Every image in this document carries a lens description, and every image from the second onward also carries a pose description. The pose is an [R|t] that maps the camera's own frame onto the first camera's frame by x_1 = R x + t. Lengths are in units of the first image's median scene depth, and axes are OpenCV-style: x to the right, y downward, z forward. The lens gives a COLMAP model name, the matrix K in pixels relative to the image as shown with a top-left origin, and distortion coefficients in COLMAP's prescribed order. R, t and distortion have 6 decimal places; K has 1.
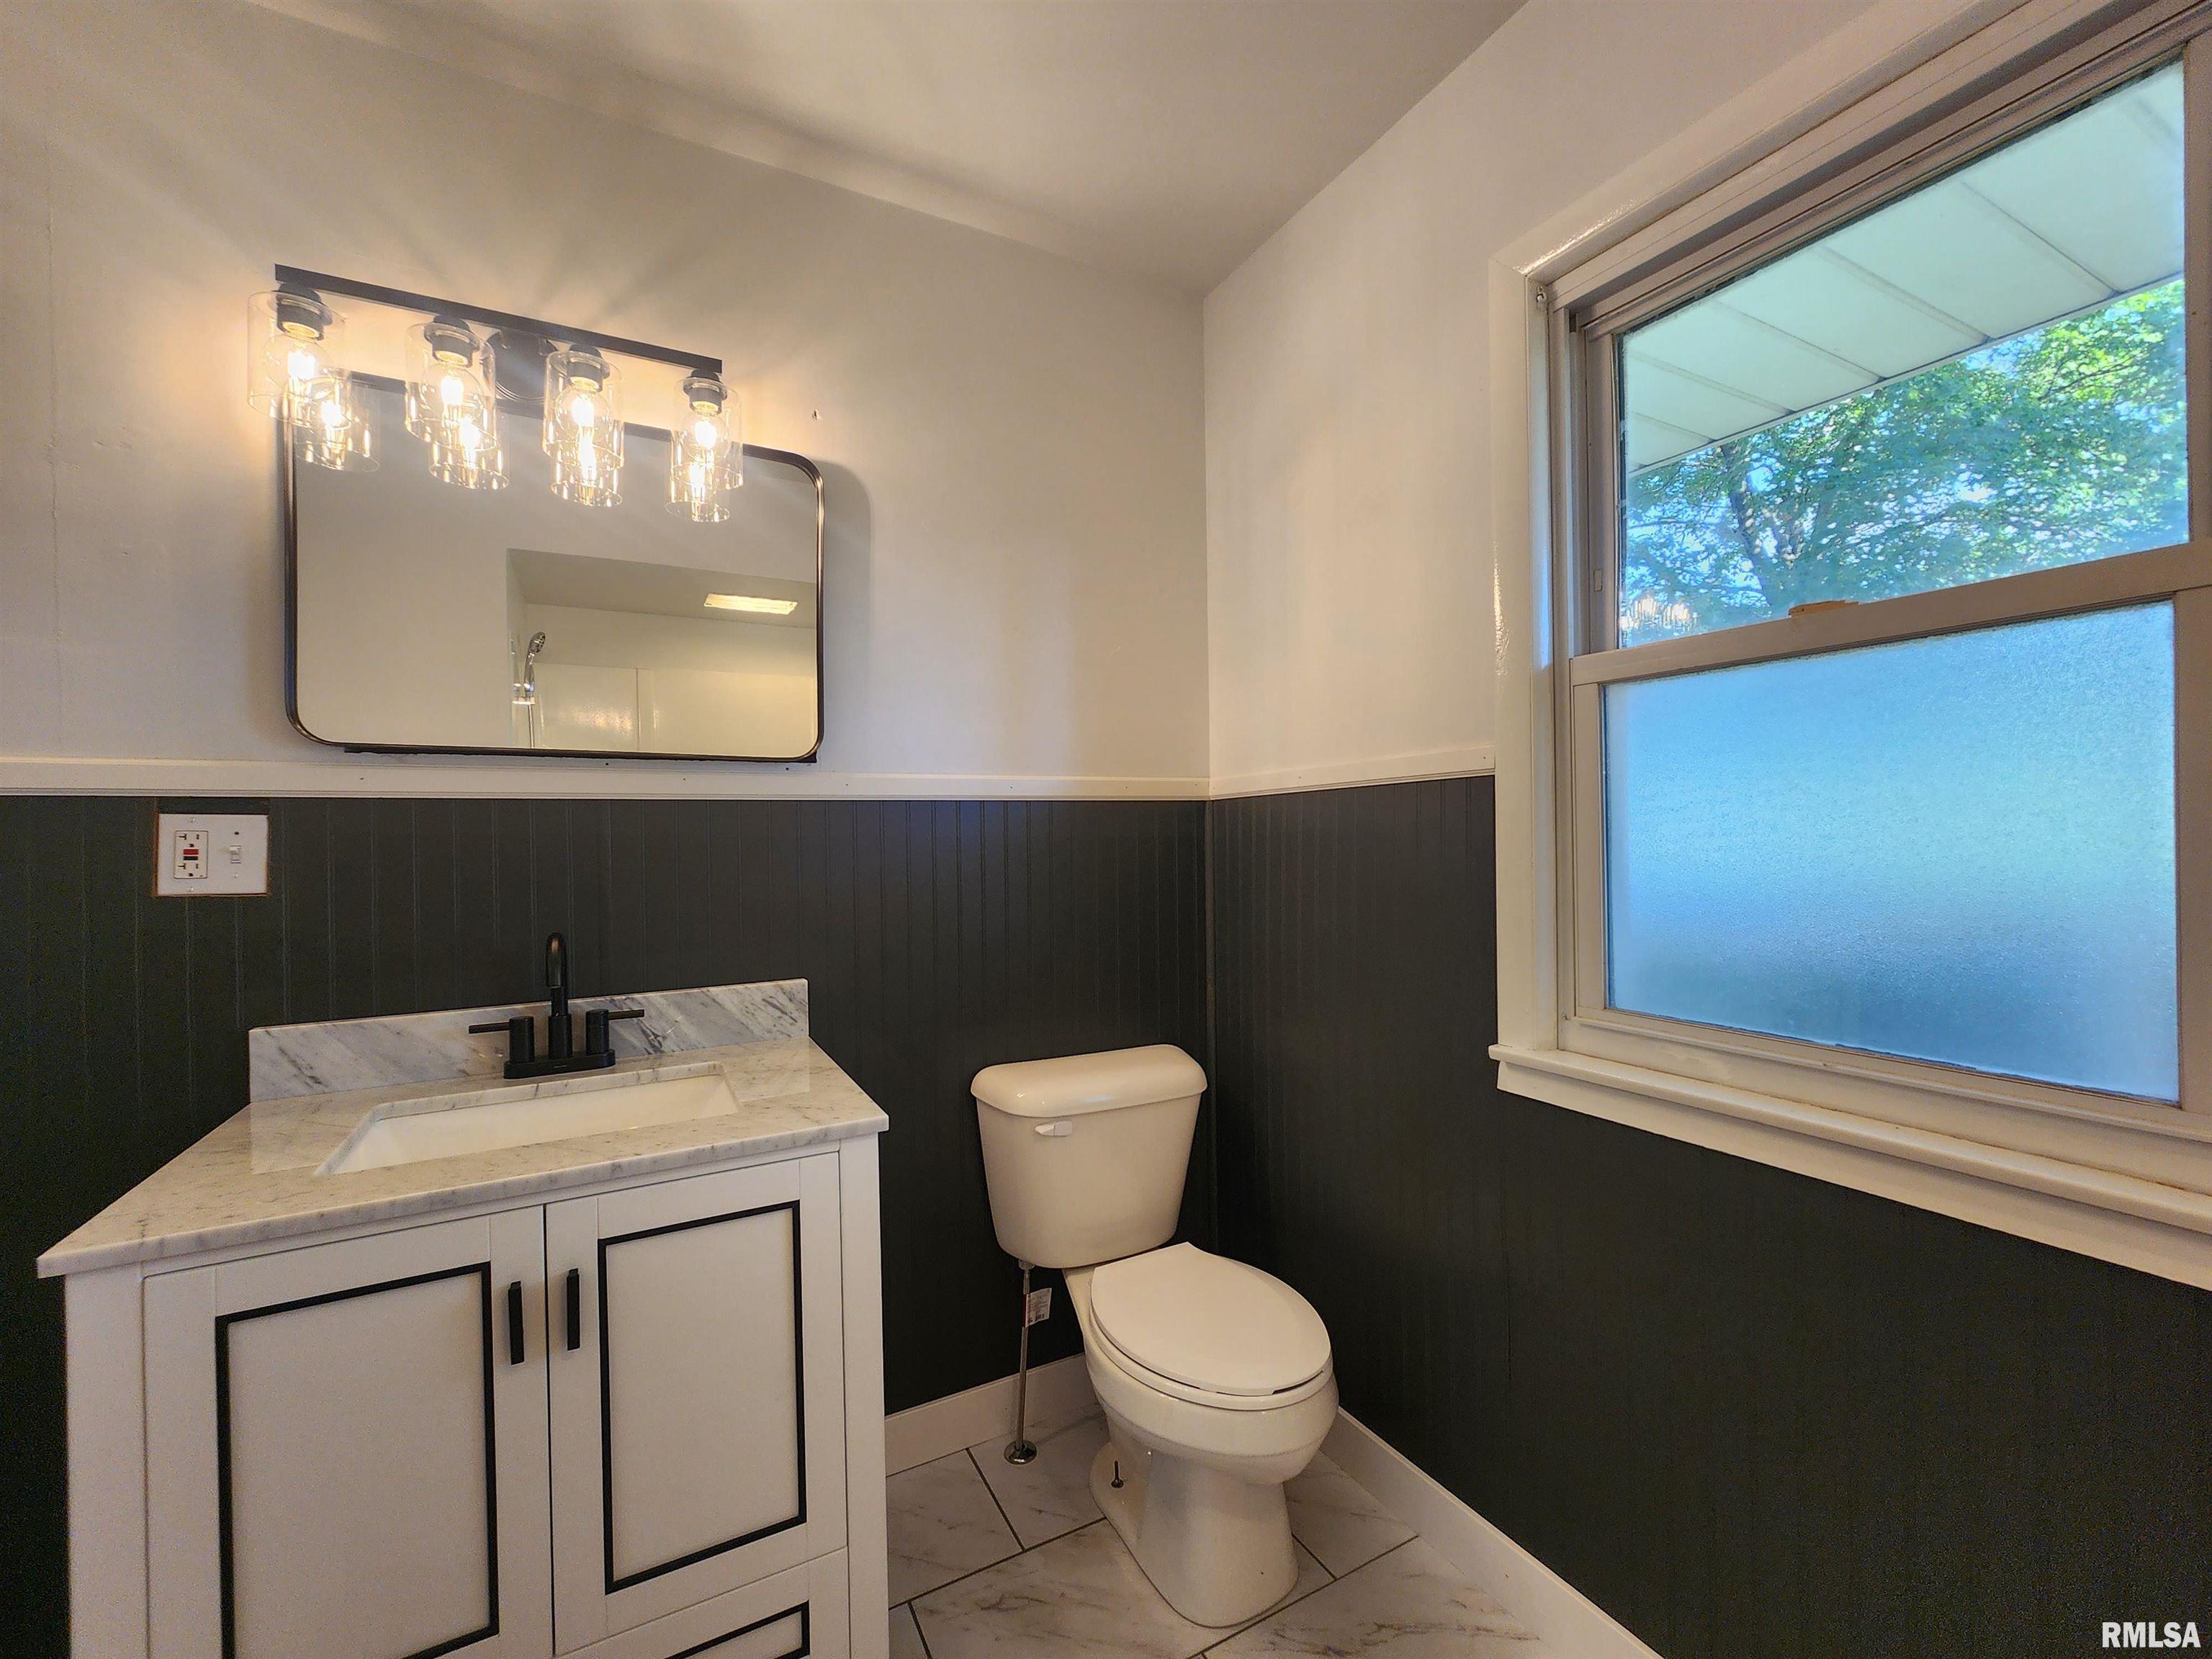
lens RADIAL K [[904.6, 0, 1106.0], [0, 904.6, 829.5], [0, 0, 1]] dist [0.000877, 0.000911]
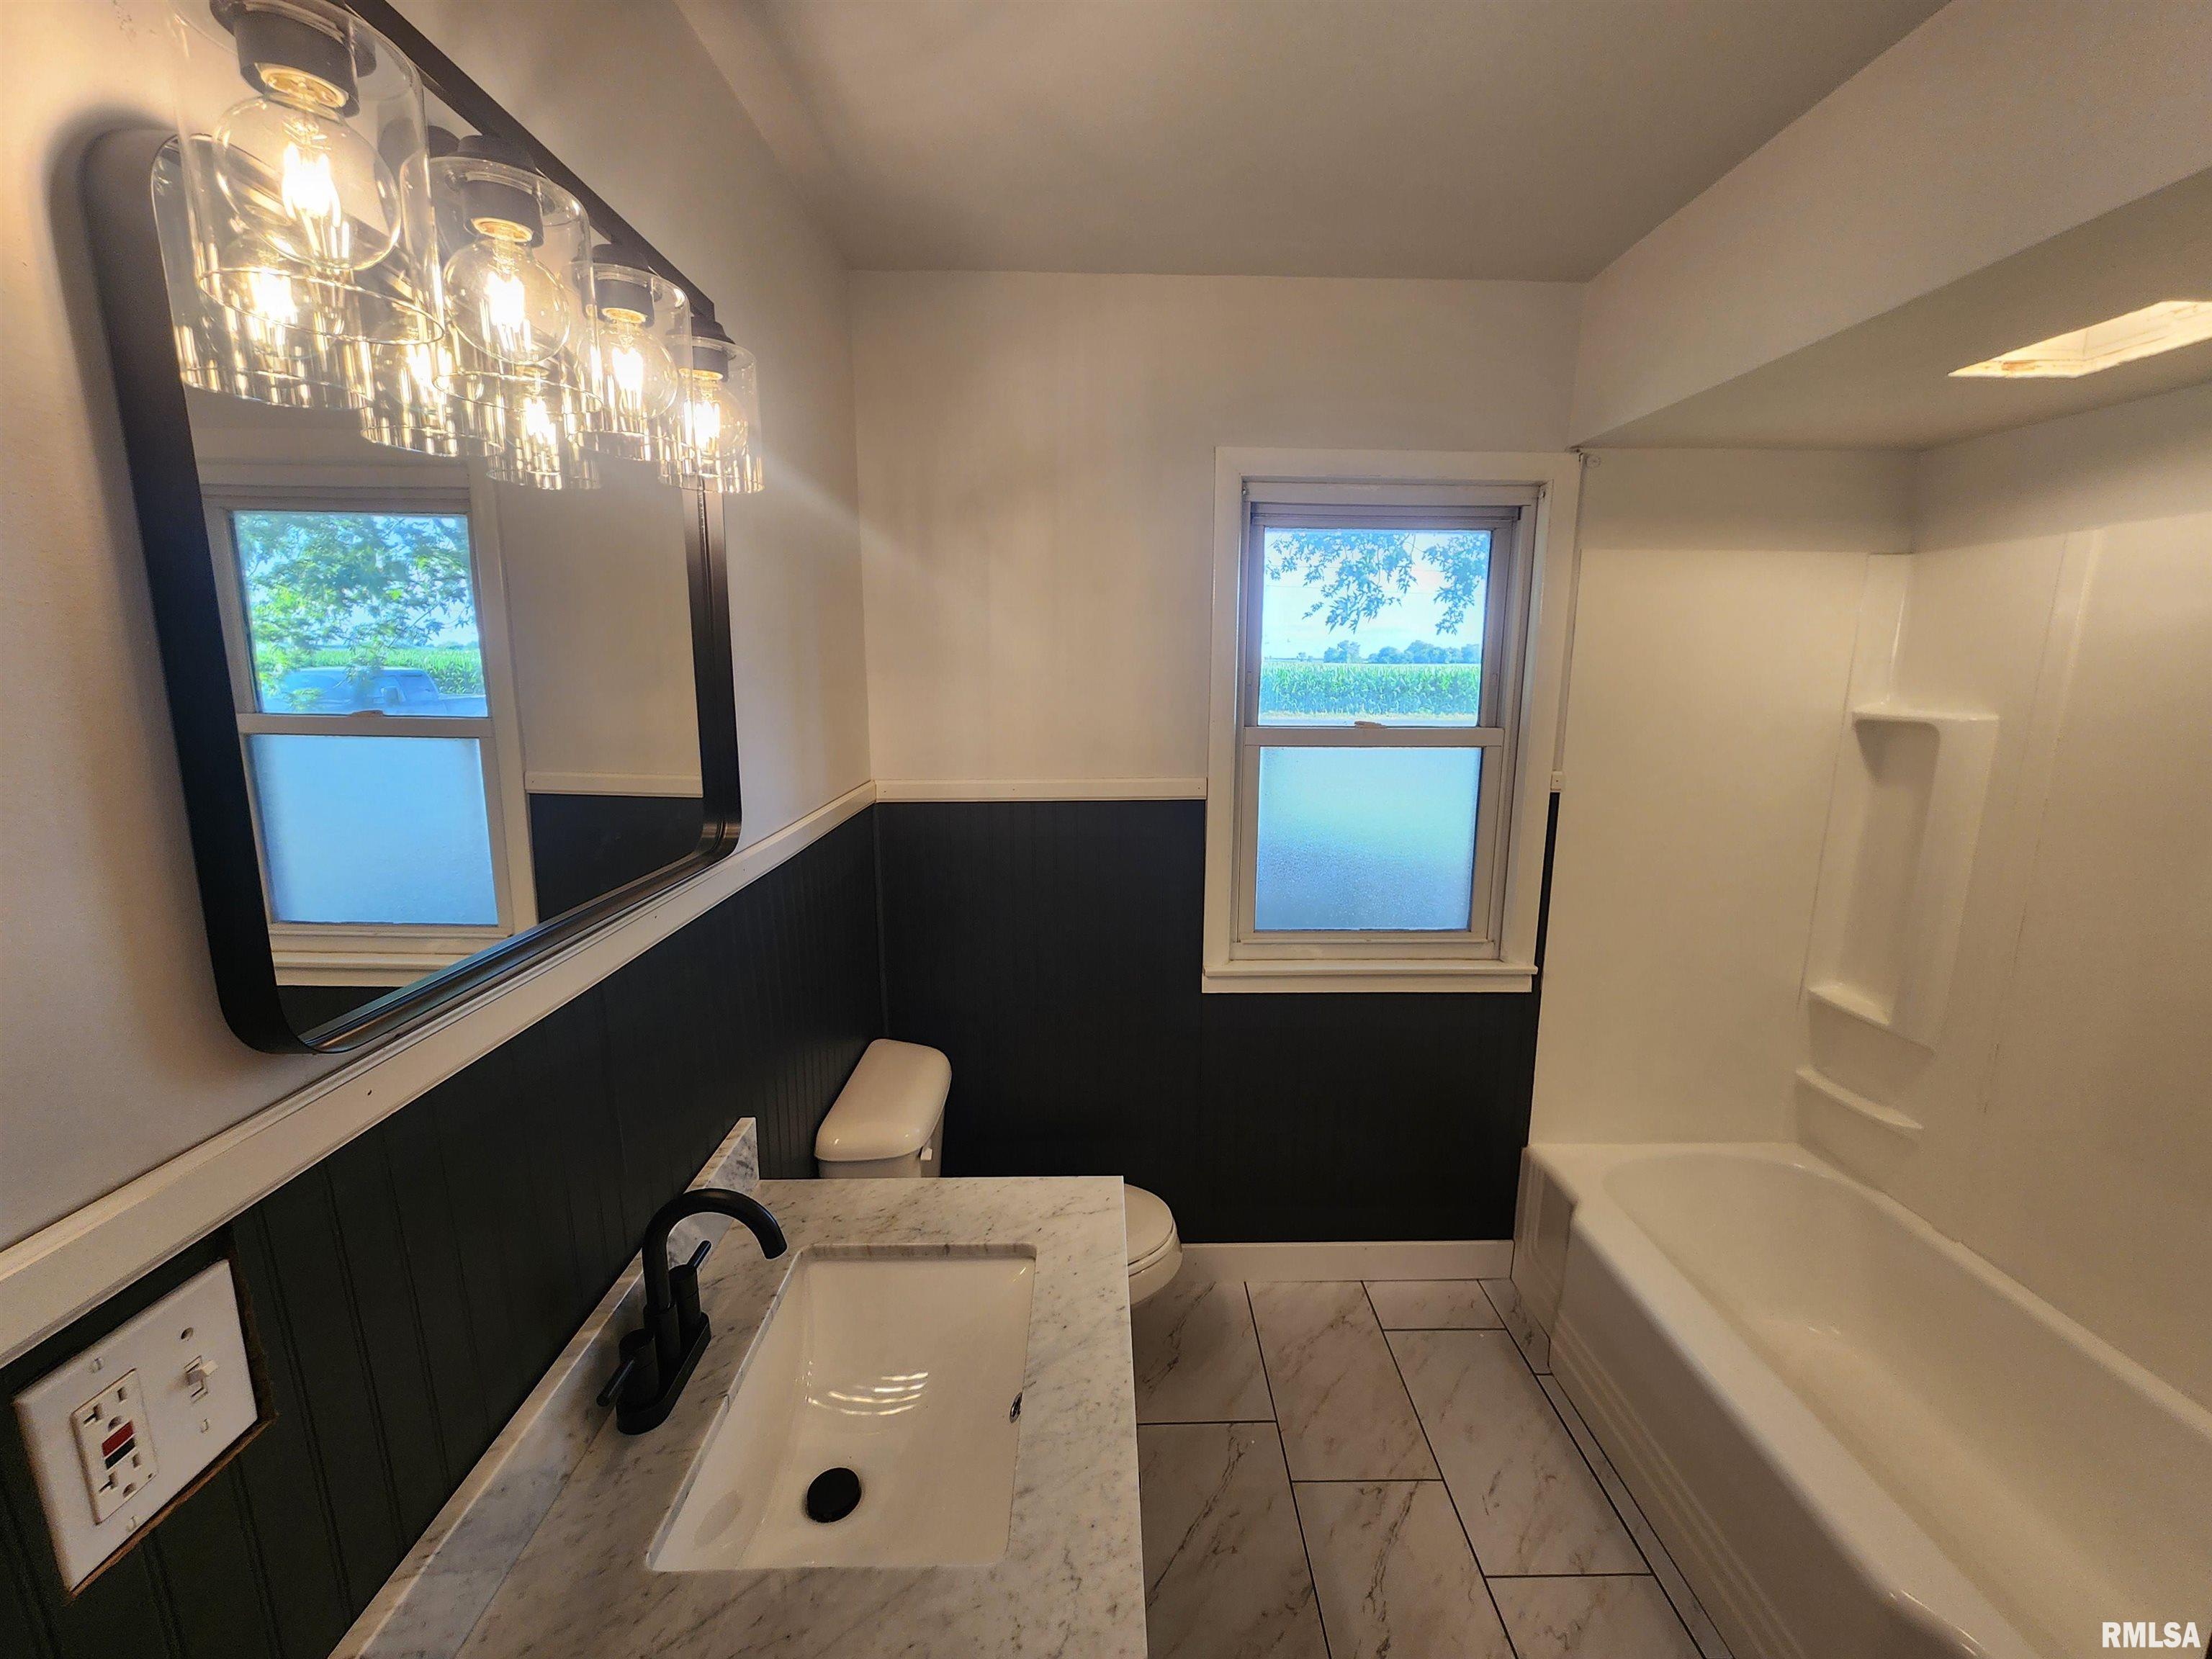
lens RADIAL K [[904.6, 0, 1106.0], [0, 904.6, 829.5], [0, 0, 1]] dist [0.000877, 0.000911]
pose [[0.474073, -0.146111, 0.868278, -1.074239], [-0.005911, 0.985585, 0.169079, -0.291775], [-0.880466, -0.085288, 0.466375, 0.452693]]
